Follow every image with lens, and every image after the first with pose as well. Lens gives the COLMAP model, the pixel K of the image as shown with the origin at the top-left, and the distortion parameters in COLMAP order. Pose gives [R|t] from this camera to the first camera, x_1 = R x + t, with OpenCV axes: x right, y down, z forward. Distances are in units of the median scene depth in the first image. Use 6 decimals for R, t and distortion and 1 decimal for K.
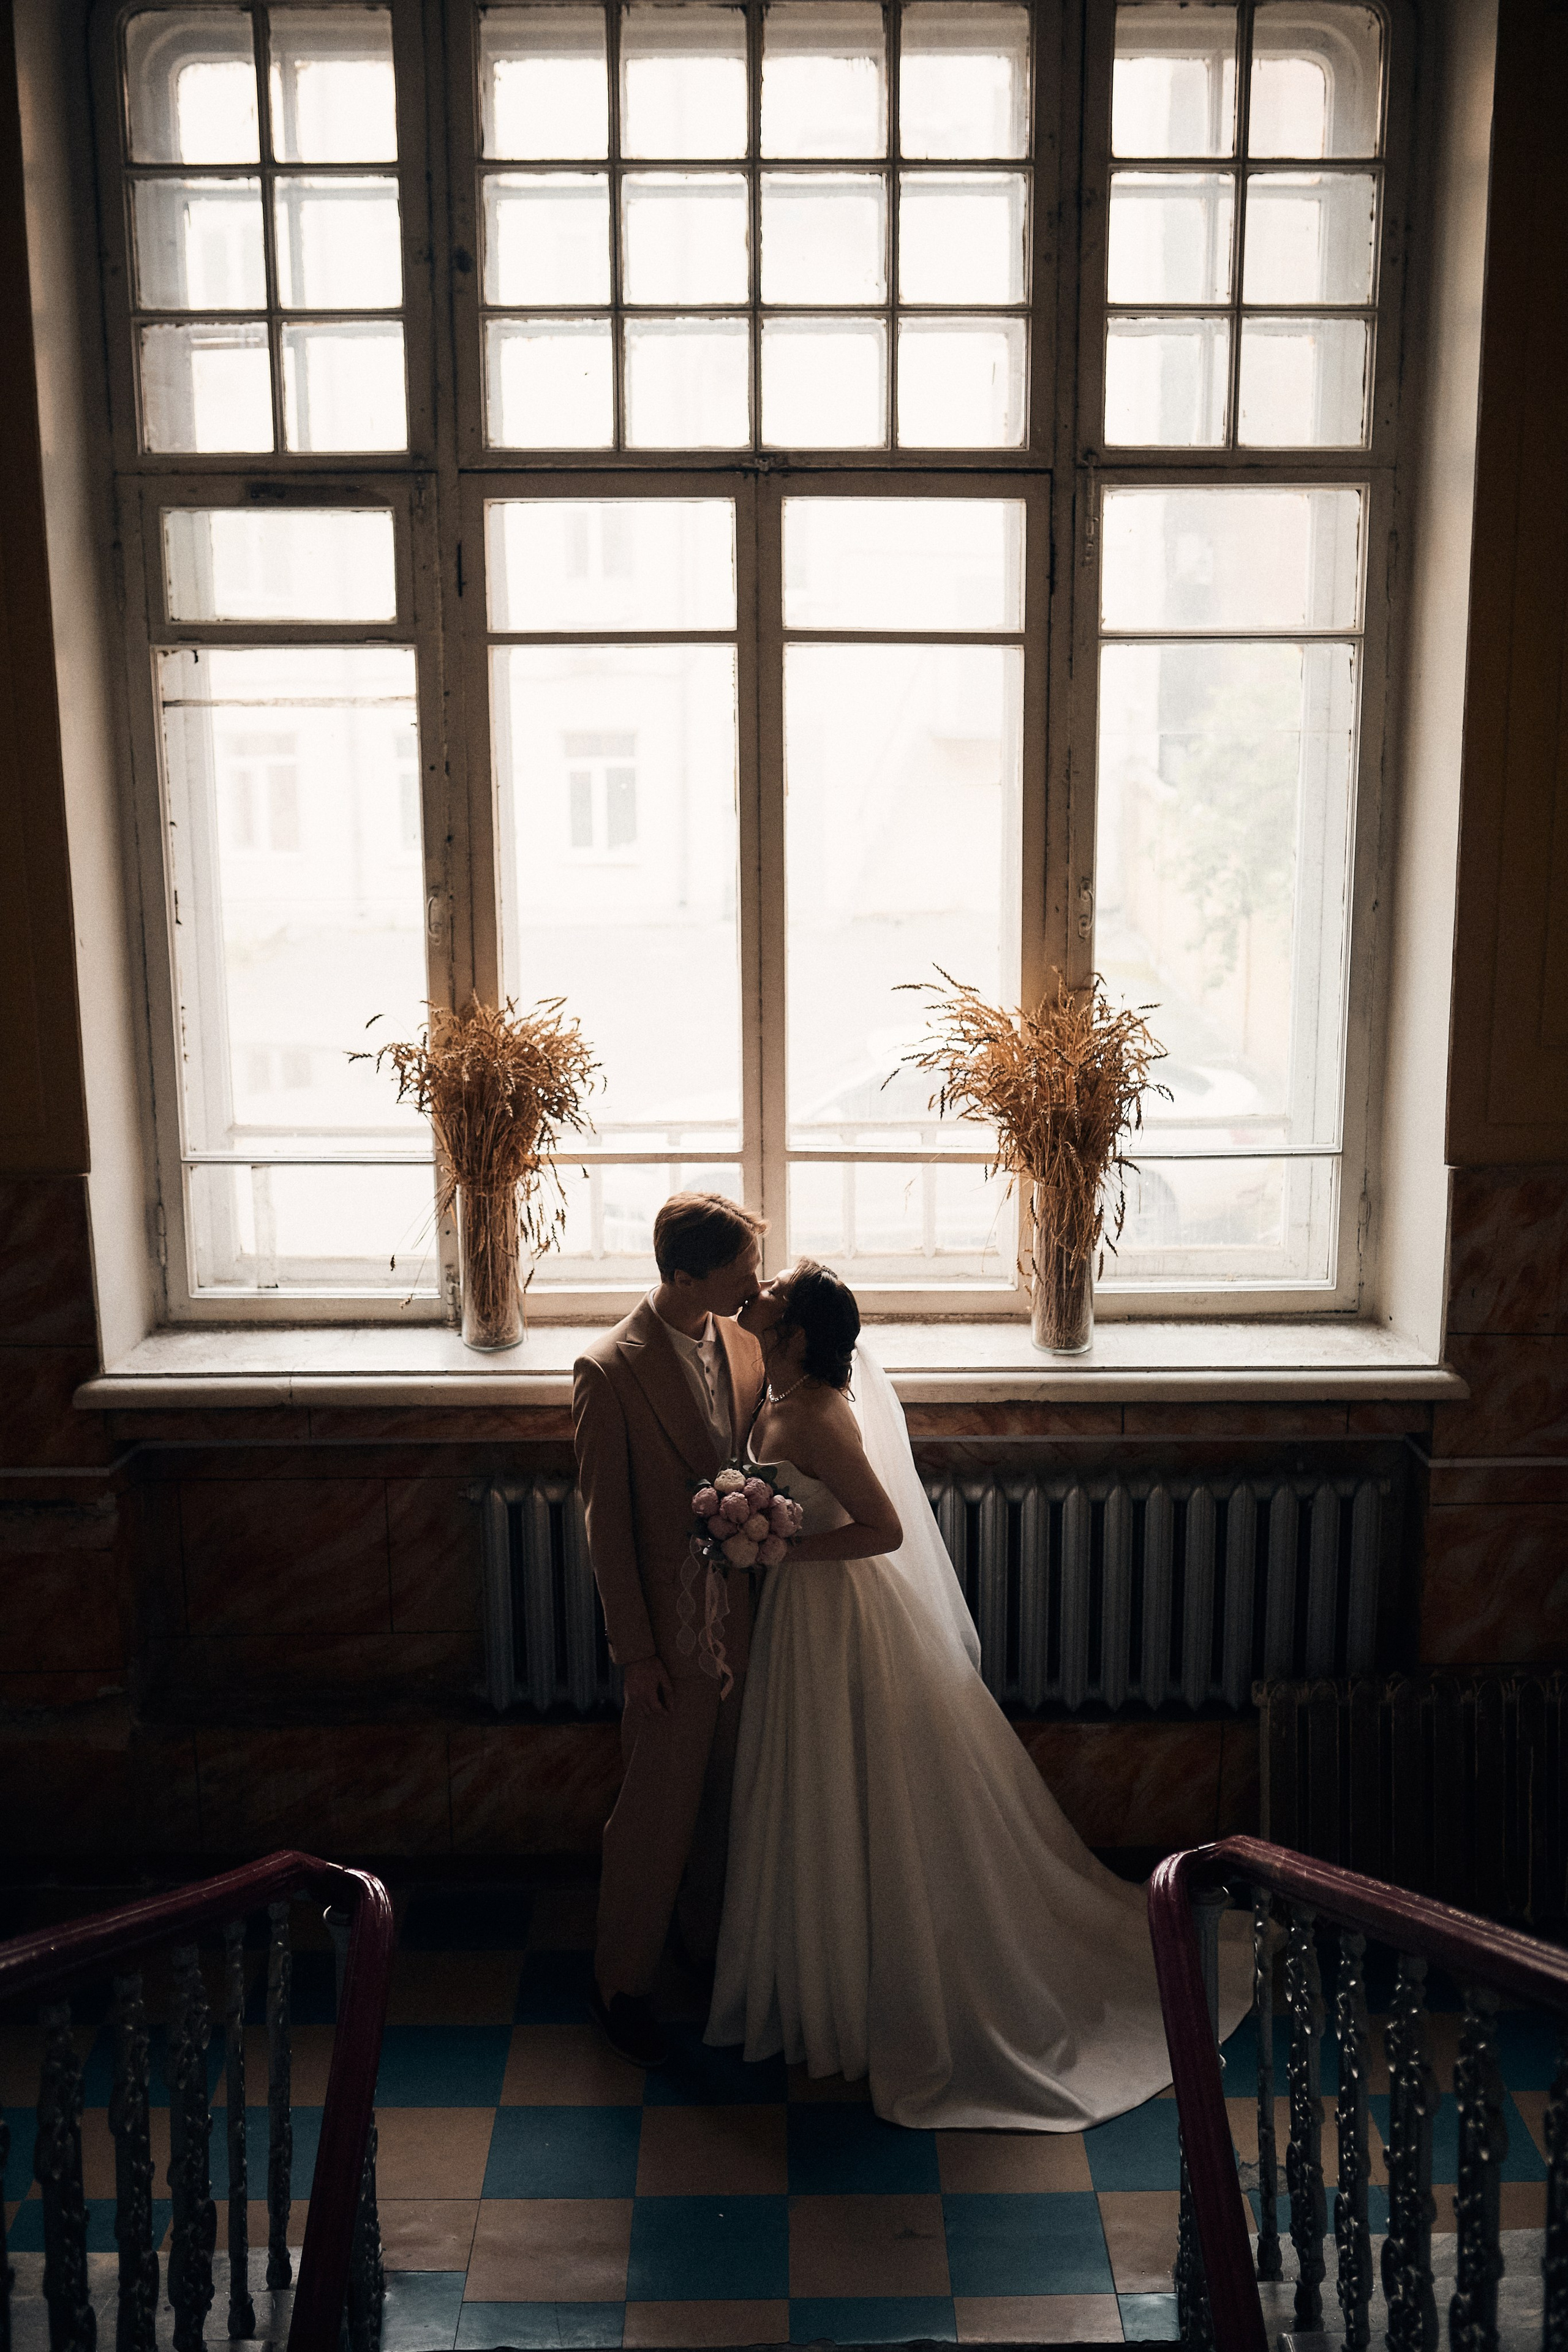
lens RADIAL K [[2308.3, 0, 792.1], [0, 2308.3, 1175.9], [0, 0, 1]] dist [-0.003920, 0.000000]
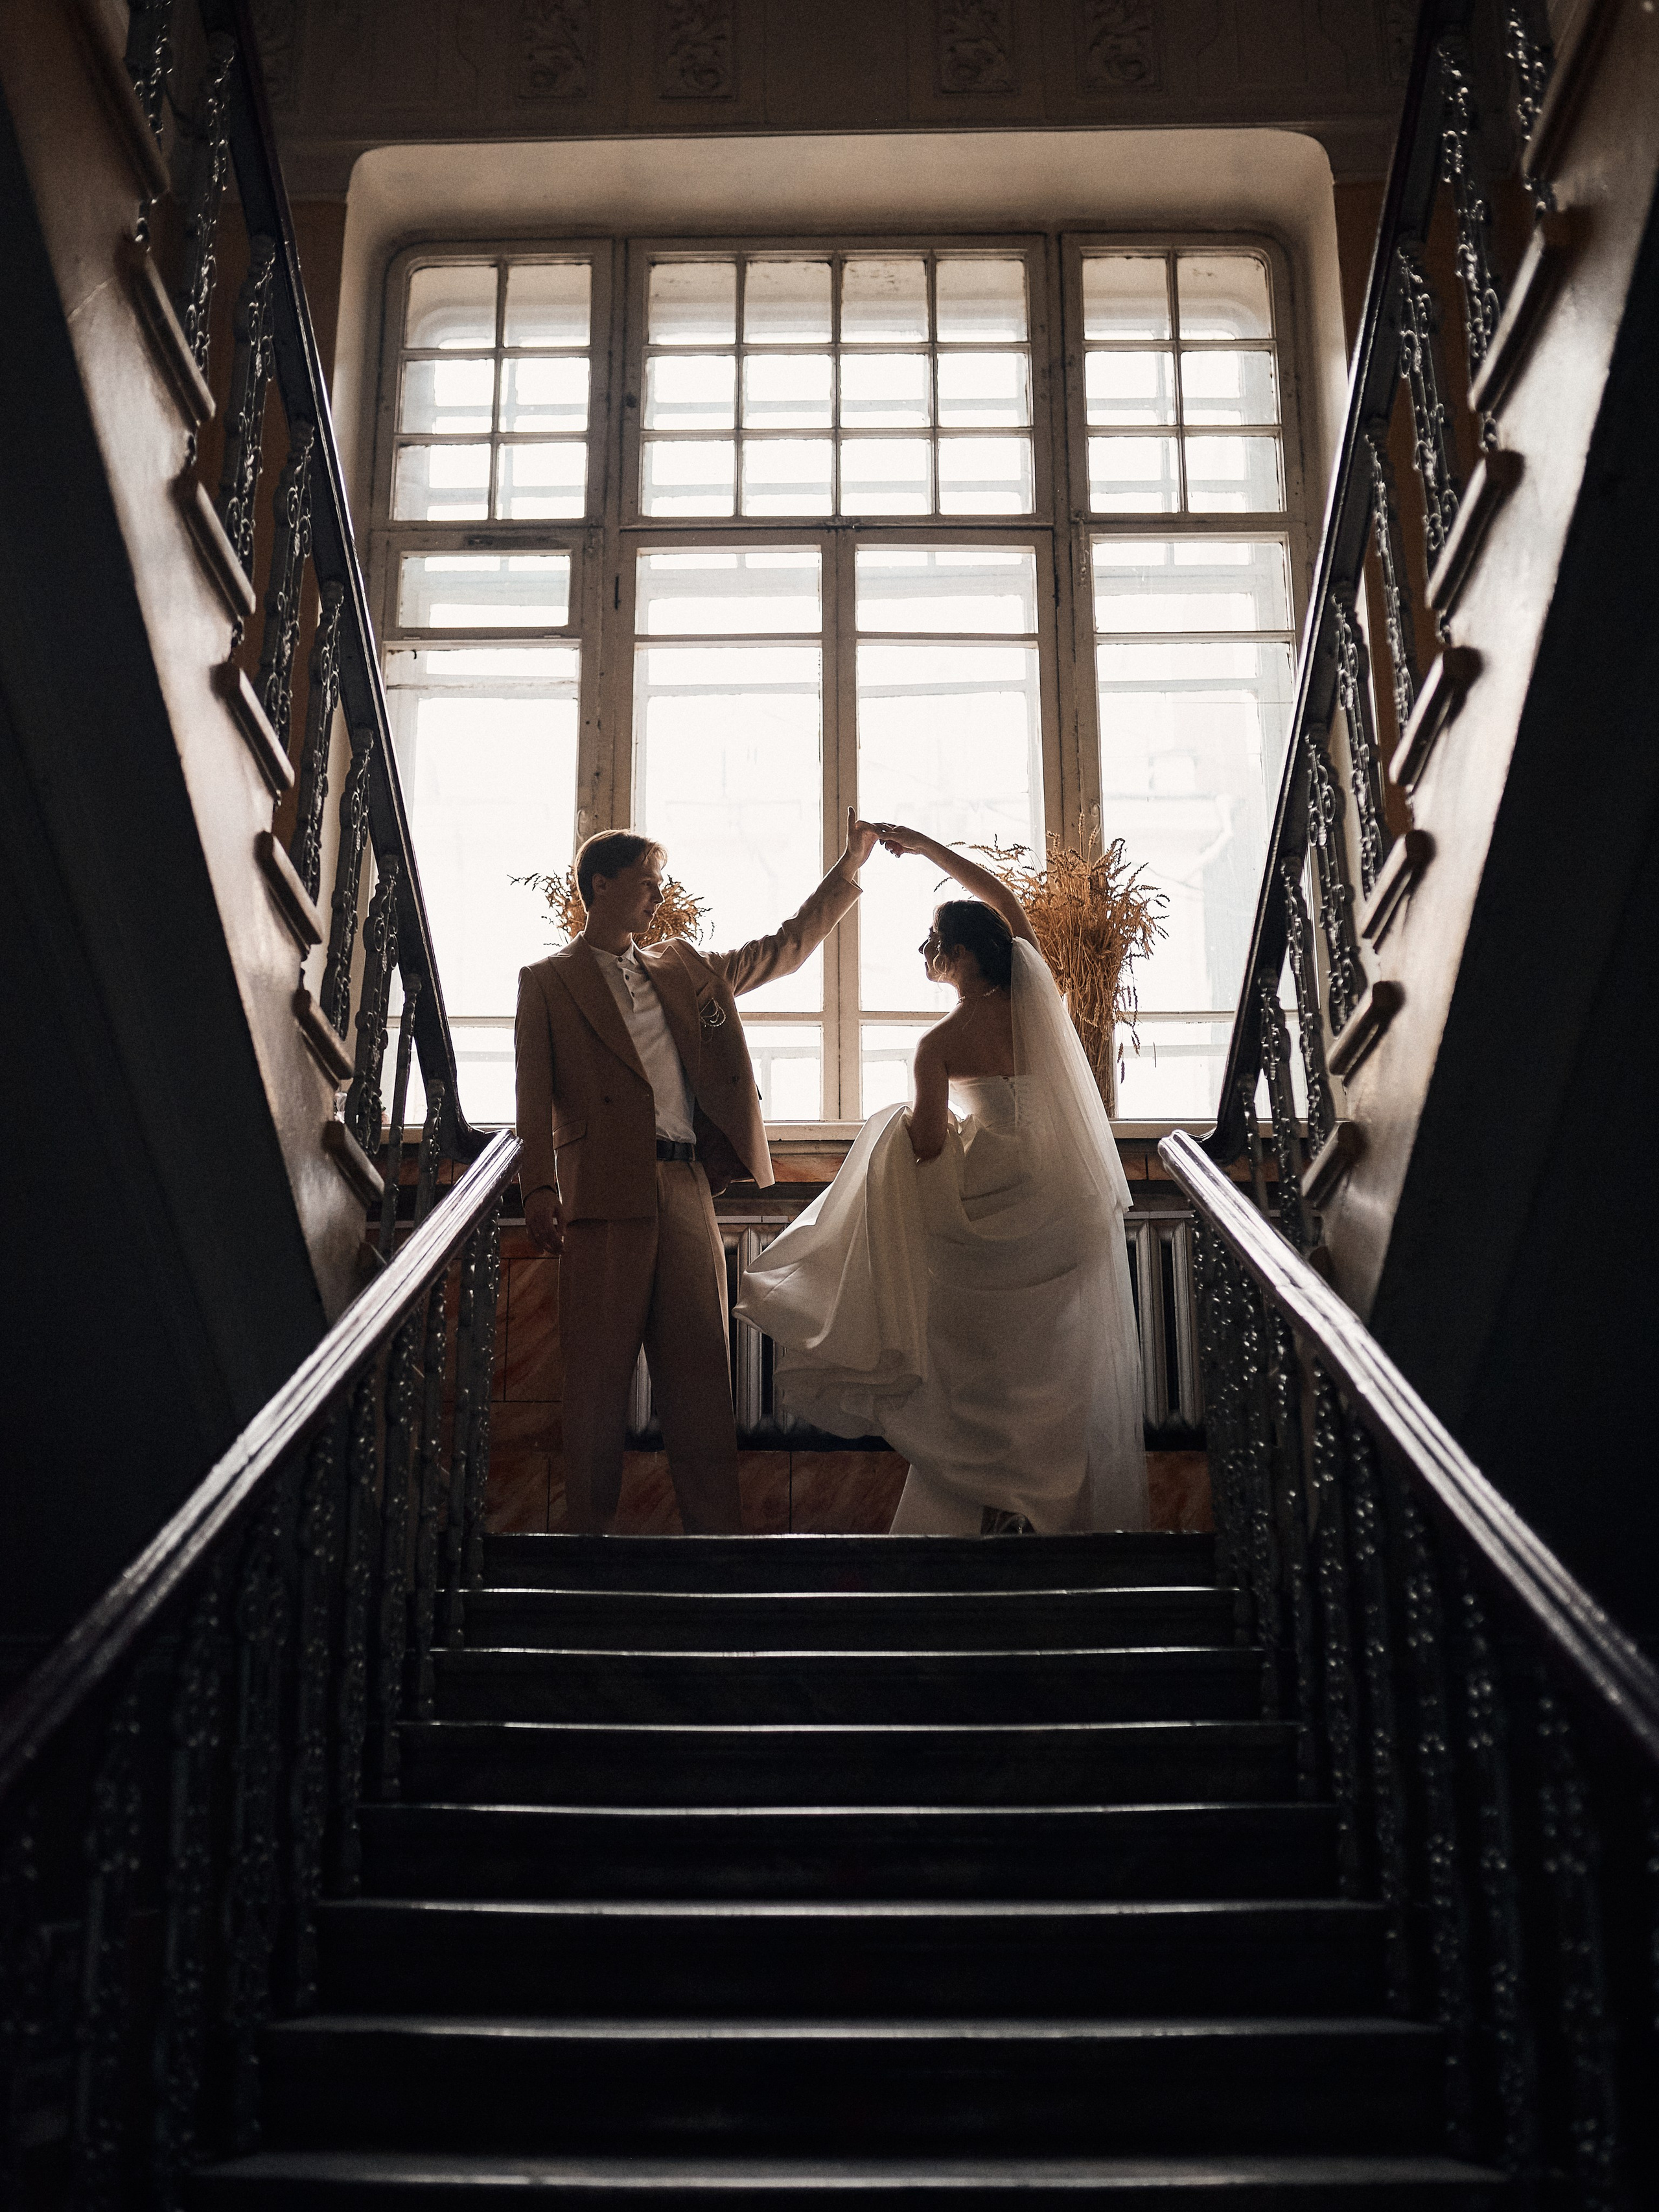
lens RADIAL K [[2358.2, 0, 822.7], [0, 2358.2, 1105.8], [0, 0, 1]] dist [0.015405, 0.000000]
pose [[0.999611, -0.004946, -0.027464, 0.012984], [-0.008730, 0.879329, -0.476135, 0.661867], [0.026505, 0.476189, 0.878943, -0.068212]]
